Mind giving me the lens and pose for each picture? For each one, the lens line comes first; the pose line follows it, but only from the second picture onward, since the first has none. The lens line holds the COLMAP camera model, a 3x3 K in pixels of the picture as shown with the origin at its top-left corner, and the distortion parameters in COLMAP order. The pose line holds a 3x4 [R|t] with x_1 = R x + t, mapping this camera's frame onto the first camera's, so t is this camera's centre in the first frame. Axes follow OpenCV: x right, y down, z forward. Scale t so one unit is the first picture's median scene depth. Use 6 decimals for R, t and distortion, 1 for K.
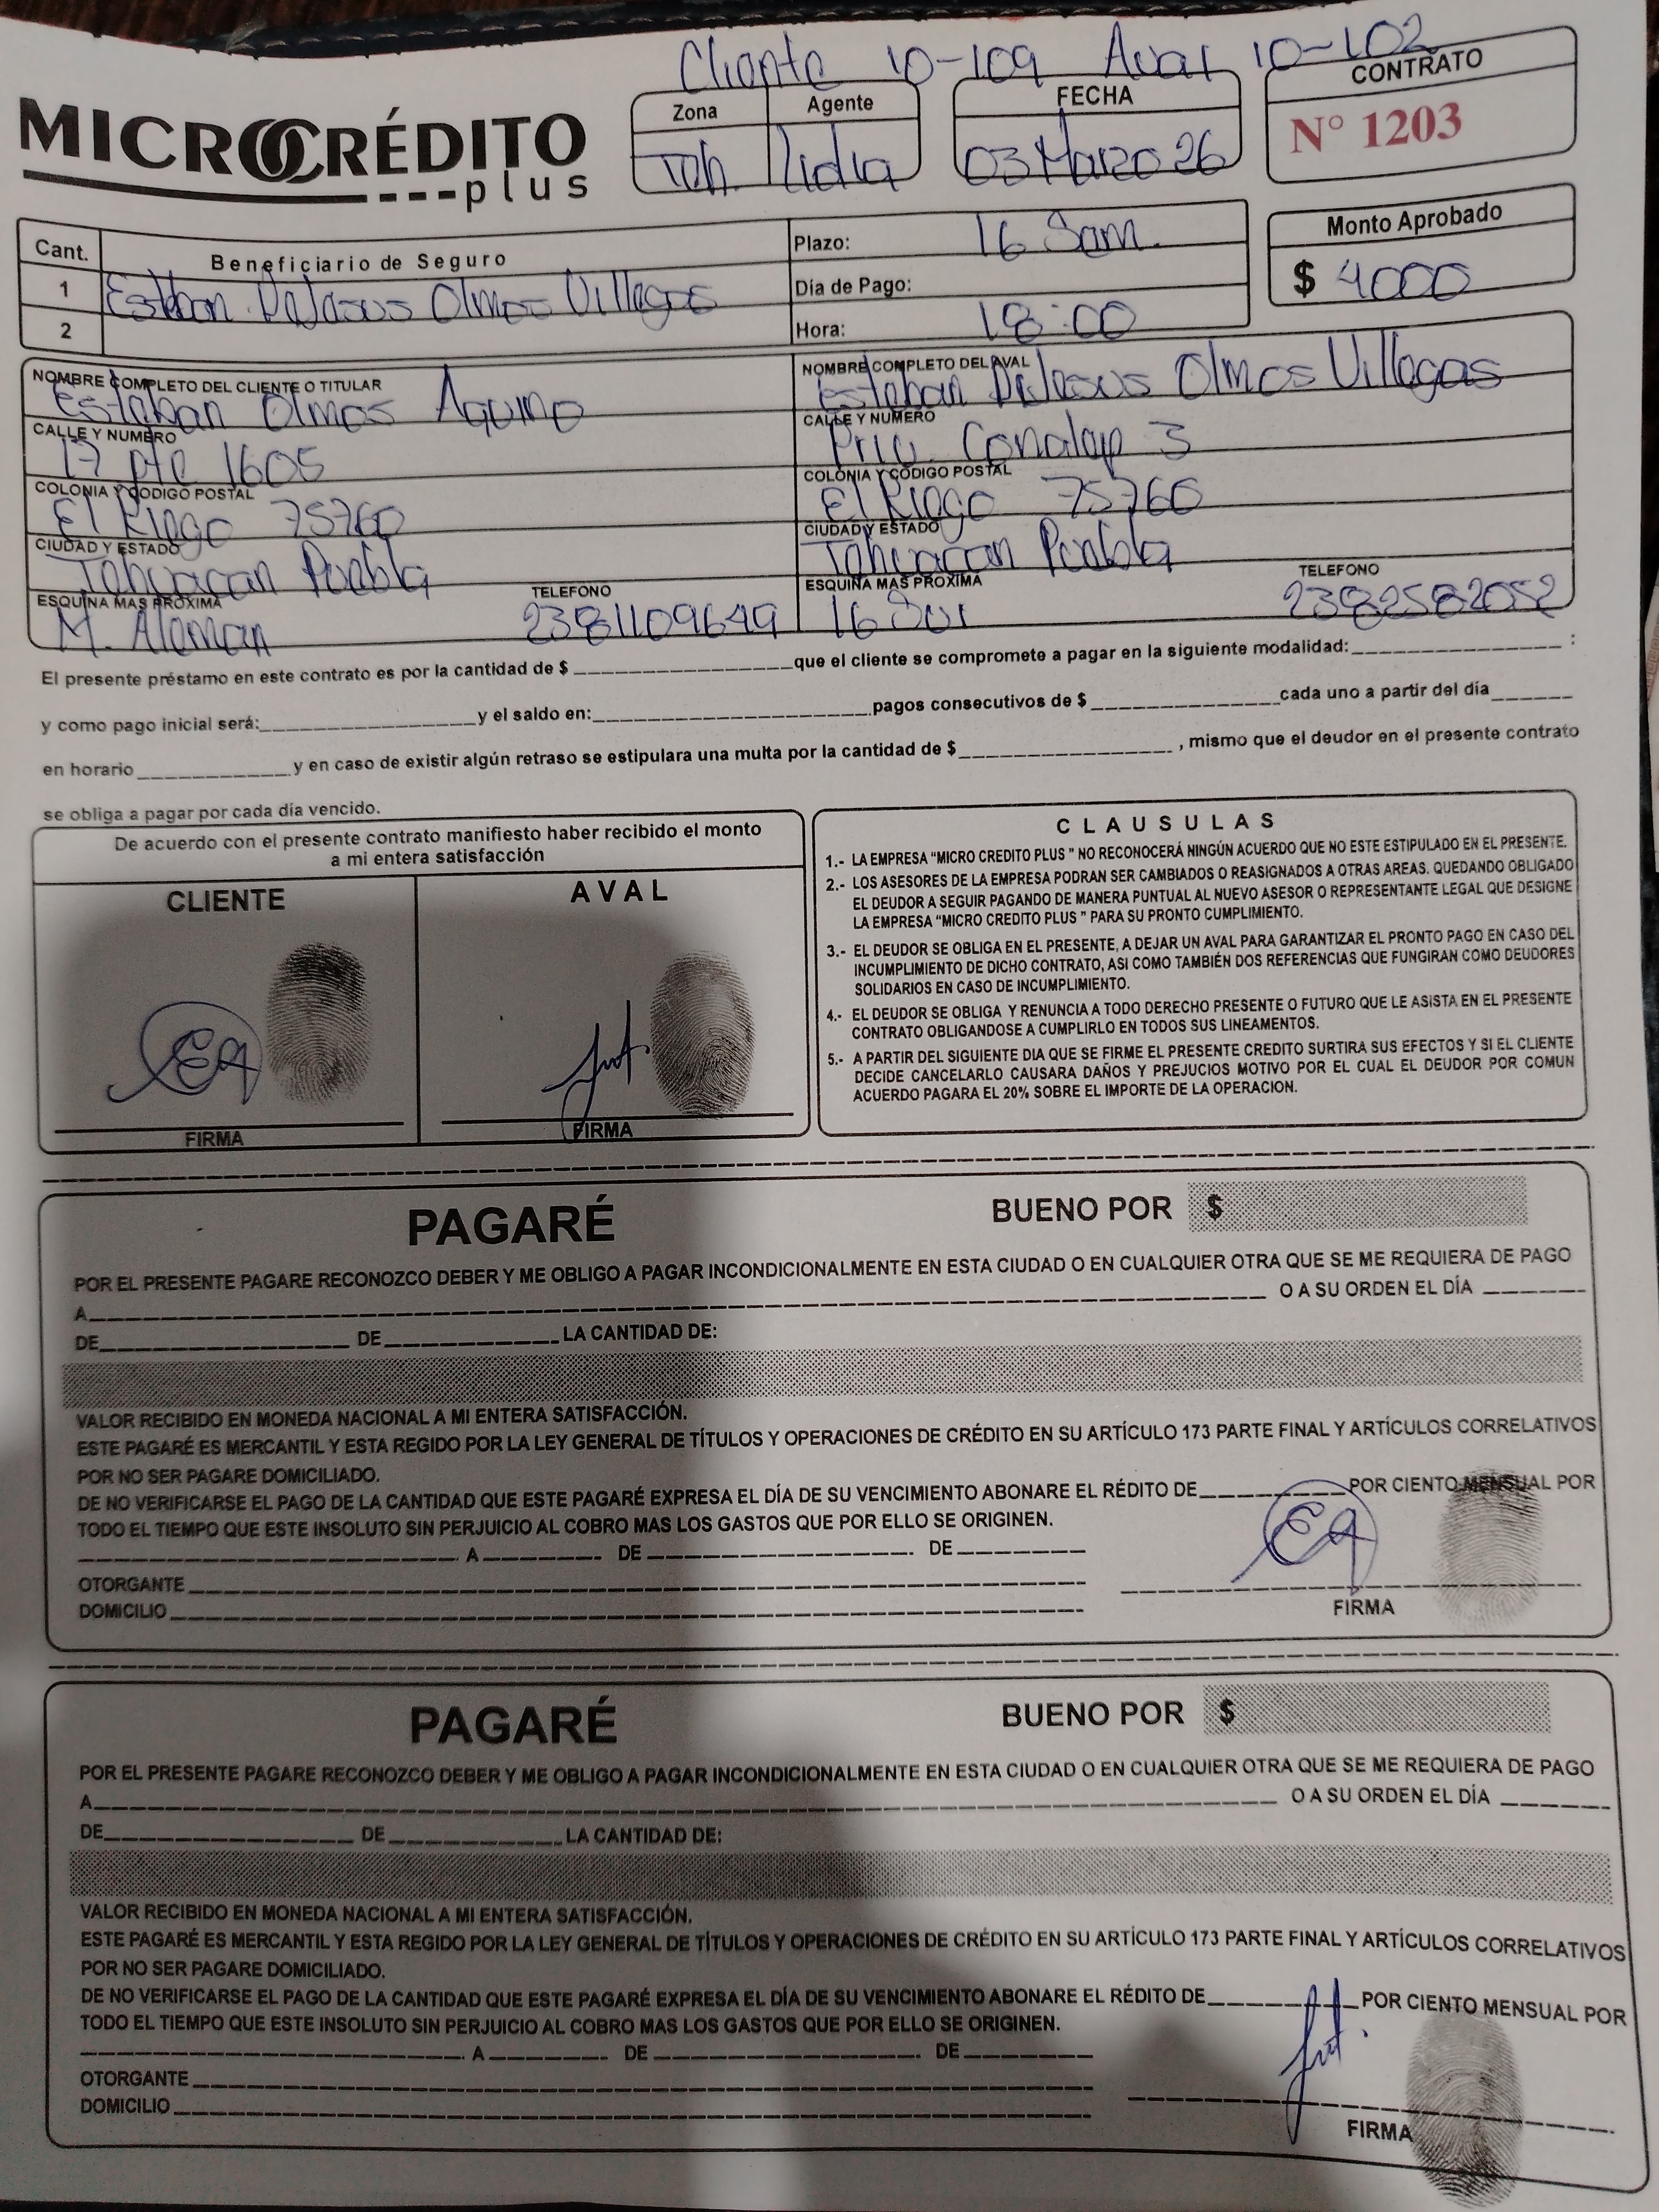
lens RADIAL K [[1608.2, 0, 811.3], [0, 1608.2, 1096.6], [0, 0, 1]] dist [0.142863, -0.002742]
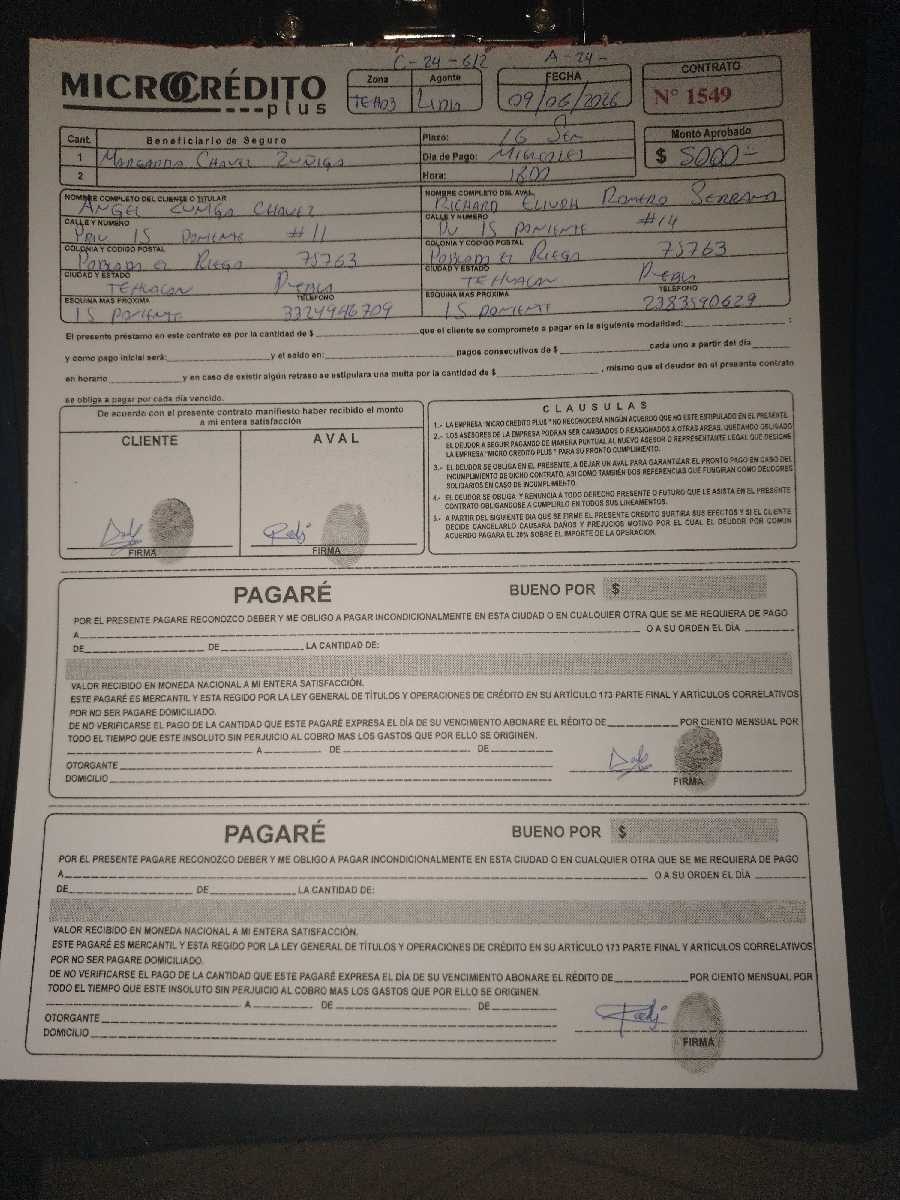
lens RADIAL K [[847.0, 0, 450.0], [0, 847.0, 600.0], [0, 0, 1]] dist [0.542093, 0.000574]
pose [[0.999349, 0.011149, 0.034322, -0.005167], [-0.014106, 0.996094, 0.087161, -0.014425], [-0.033216, -0.087589, 0.995603, -0.129861]]
